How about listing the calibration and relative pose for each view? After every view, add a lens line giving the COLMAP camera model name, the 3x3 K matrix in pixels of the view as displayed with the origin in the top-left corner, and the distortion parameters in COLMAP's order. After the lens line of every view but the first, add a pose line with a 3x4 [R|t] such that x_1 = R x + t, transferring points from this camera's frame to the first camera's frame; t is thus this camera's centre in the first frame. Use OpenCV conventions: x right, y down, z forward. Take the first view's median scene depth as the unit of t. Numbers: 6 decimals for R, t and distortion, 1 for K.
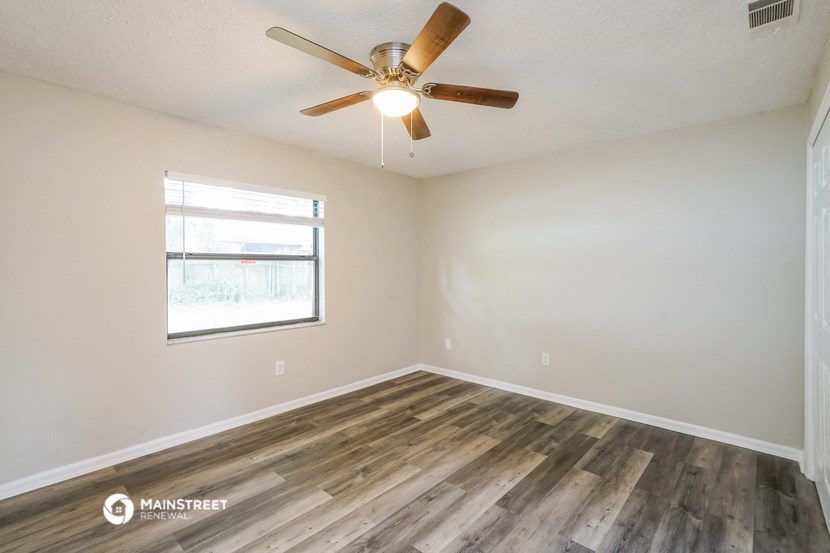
lens RADIAL K [[383.6, 0, 415.8], [0, 383.6, 264.6], [0, 0, 1]] dist [0.000322, 0.000053]
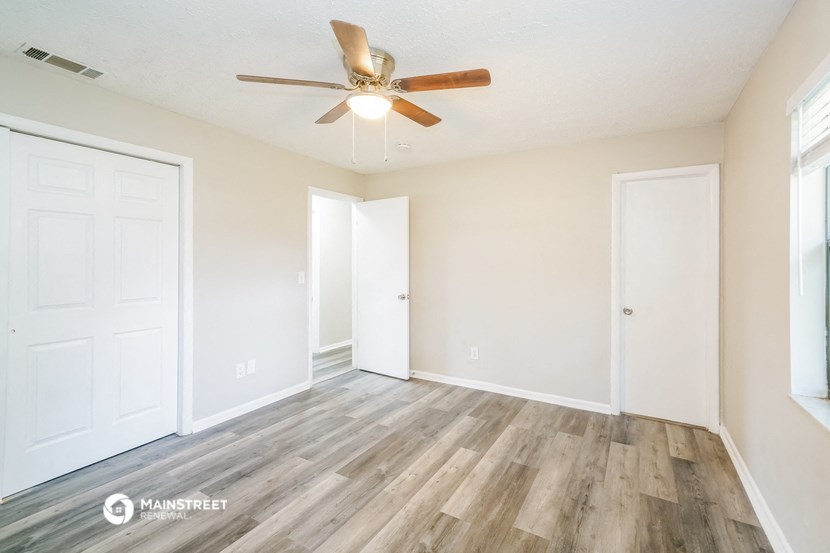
lens RADIAL K [[383.6, 0, 415.8], [0, 383.6, 264.6], [0, 0, 1]] dist [0.000322, 0.000053]
pose [[-0.977116, -0.004838, -0.212654, 0.042927], [-0.005339, 0.999984, 0.001780, 0.012103], [0.212642, 0.002874, -0.977126, 1.951253]]
